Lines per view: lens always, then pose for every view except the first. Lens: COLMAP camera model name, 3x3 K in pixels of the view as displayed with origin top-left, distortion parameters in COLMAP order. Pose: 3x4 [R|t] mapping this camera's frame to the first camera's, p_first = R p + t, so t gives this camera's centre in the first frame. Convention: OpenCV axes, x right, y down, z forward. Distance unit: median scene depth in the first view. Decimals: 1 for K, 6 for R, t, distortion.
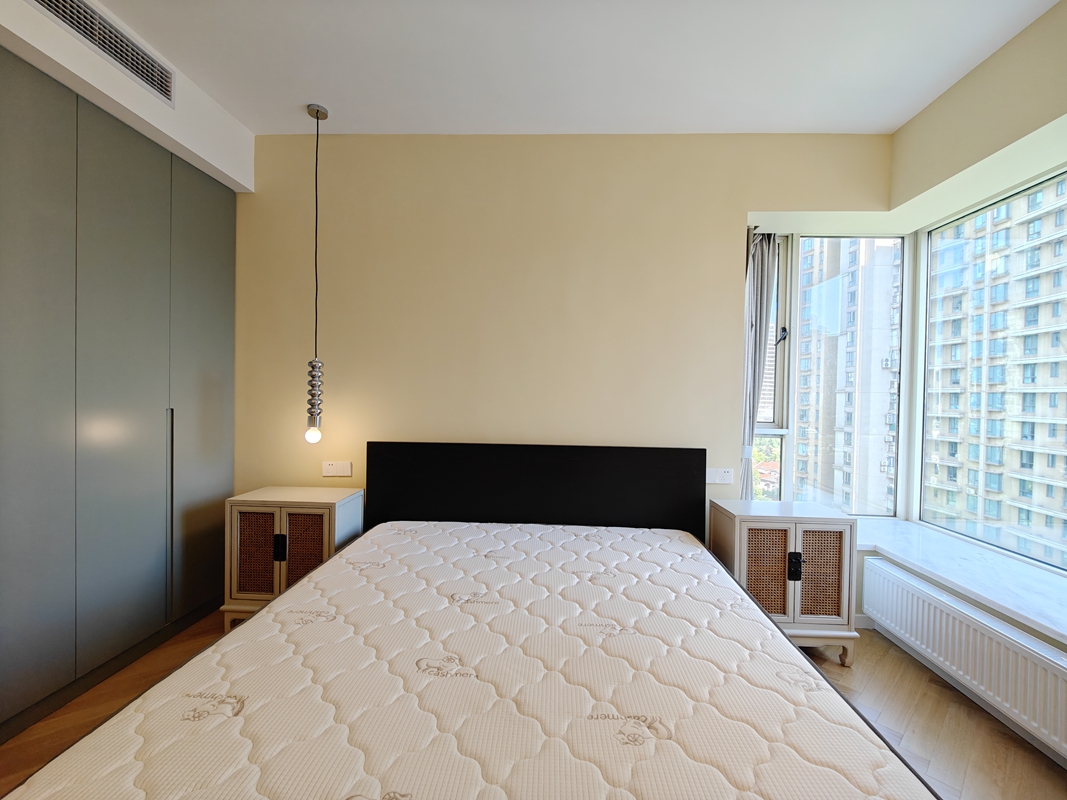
lens RADIAL K [[467.9, 0, 535.9], [0, 467.9, 399.3], [0, 0, 1]] dist [0.003935, -0.000381]
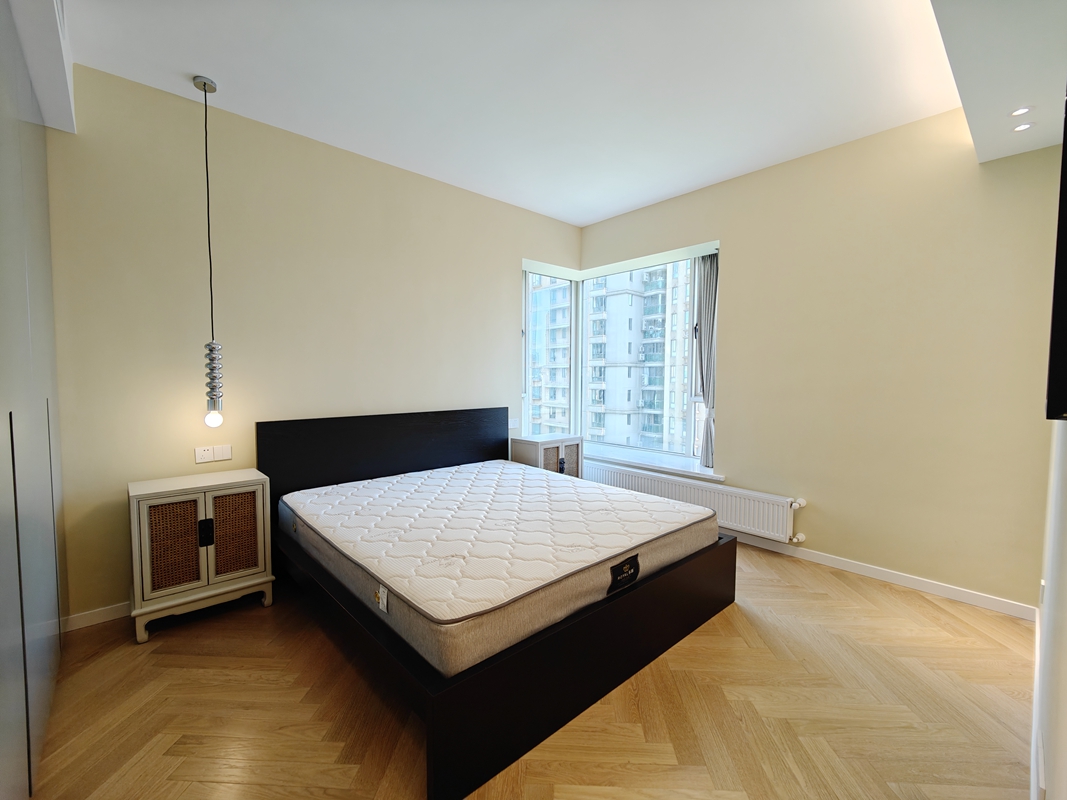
lens RADIAL K [[467.9, 0, 530.7], [0, 467.9, 399.7], [0, 0, 1]] dist [0.003935, -0.000381]
pose [[0.709617, -0.056081, 0.702352, -0.732228], [0.021882, 0.998101, 0.057587, -0.006391], [-0.704248, -0.025495, 0.709496, -0.179735]]
